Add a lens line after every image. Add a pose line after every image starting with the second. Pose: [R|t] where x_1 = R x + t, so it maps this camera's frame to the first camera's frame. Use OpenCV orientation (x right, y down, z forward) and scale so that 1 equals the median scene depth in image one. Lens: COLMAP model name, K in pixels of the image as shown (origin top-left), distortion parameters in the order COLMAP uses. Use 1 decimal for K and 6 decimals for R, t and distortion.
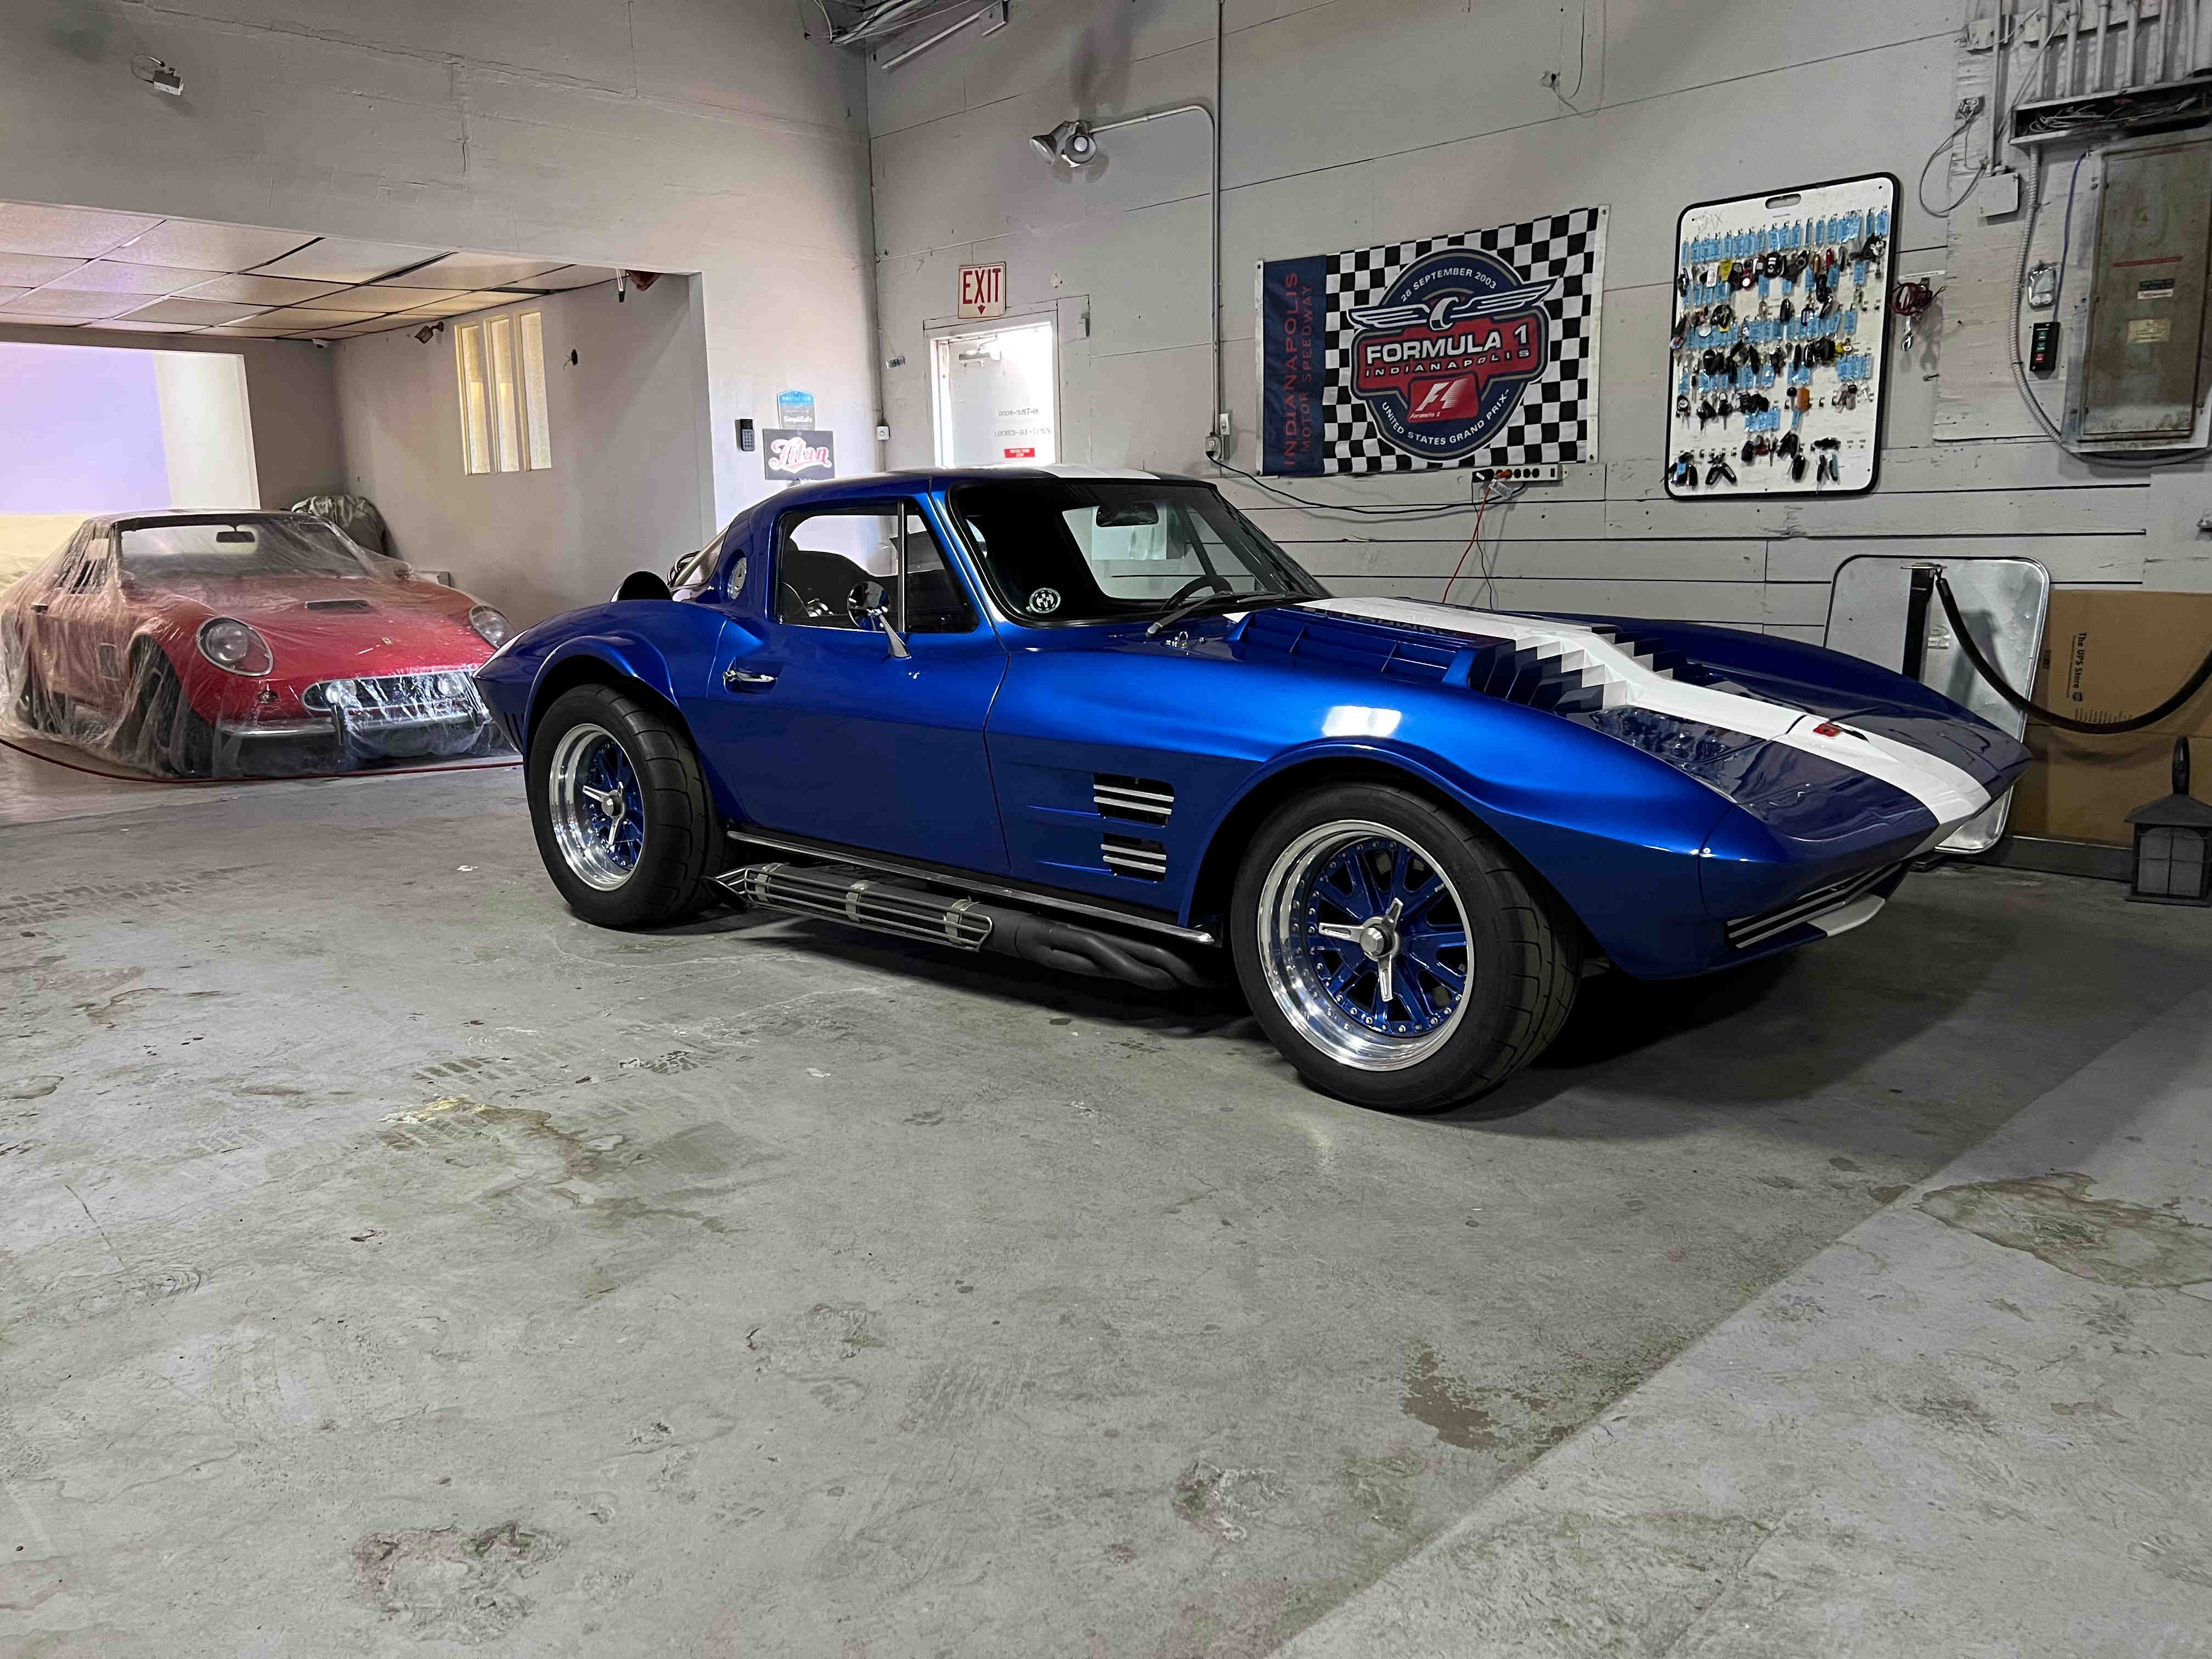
lens RADIAL K [[1700.7, 0, 1112.8], [0, 1700.7, 835.8], [0, 0, 1]] dist [0.038645, -0.033260]
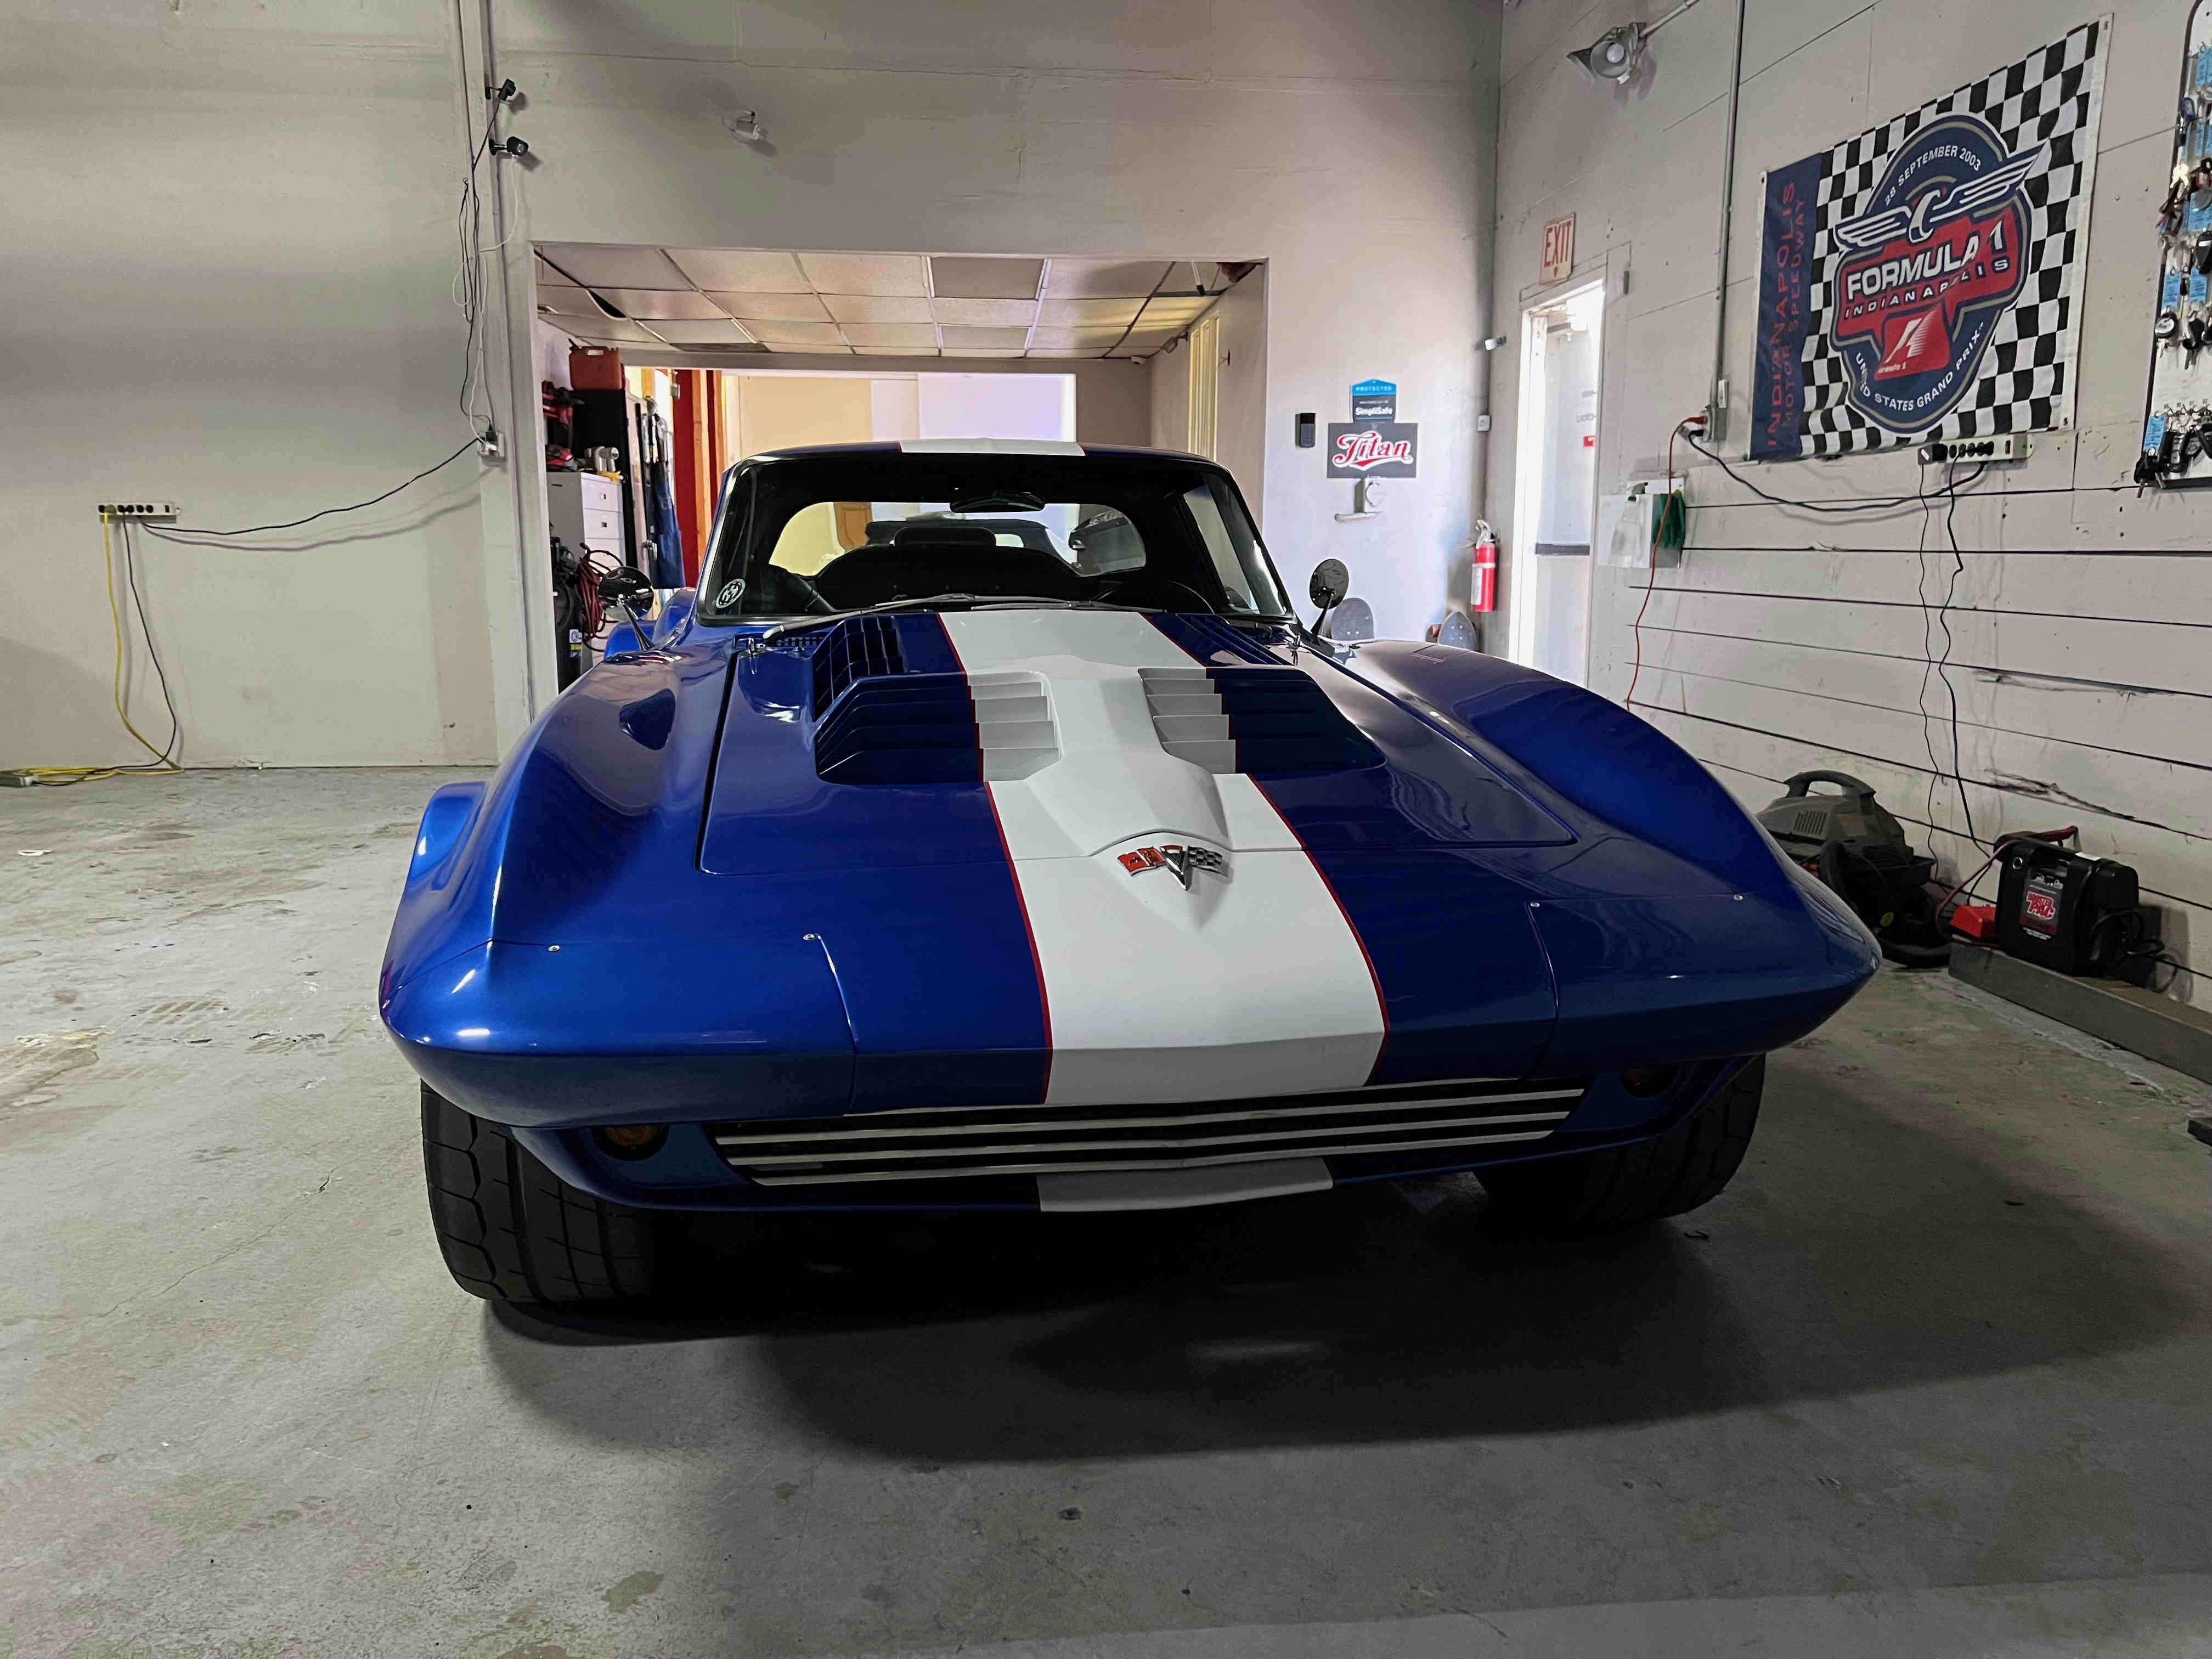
lens RADIAL K [[1700.7, 0, 1109.8], [0, 1700.7, 831.4], [0, 0, 1]] dist [0.038645, -0.033260]
pose [[0.778436, 0.121275, -0.615897, 0.388464], [-0.128125, 0.991201, 0.033237, -0.045232], [0.614509, 0.053039, 0.787125, 0.277529]]
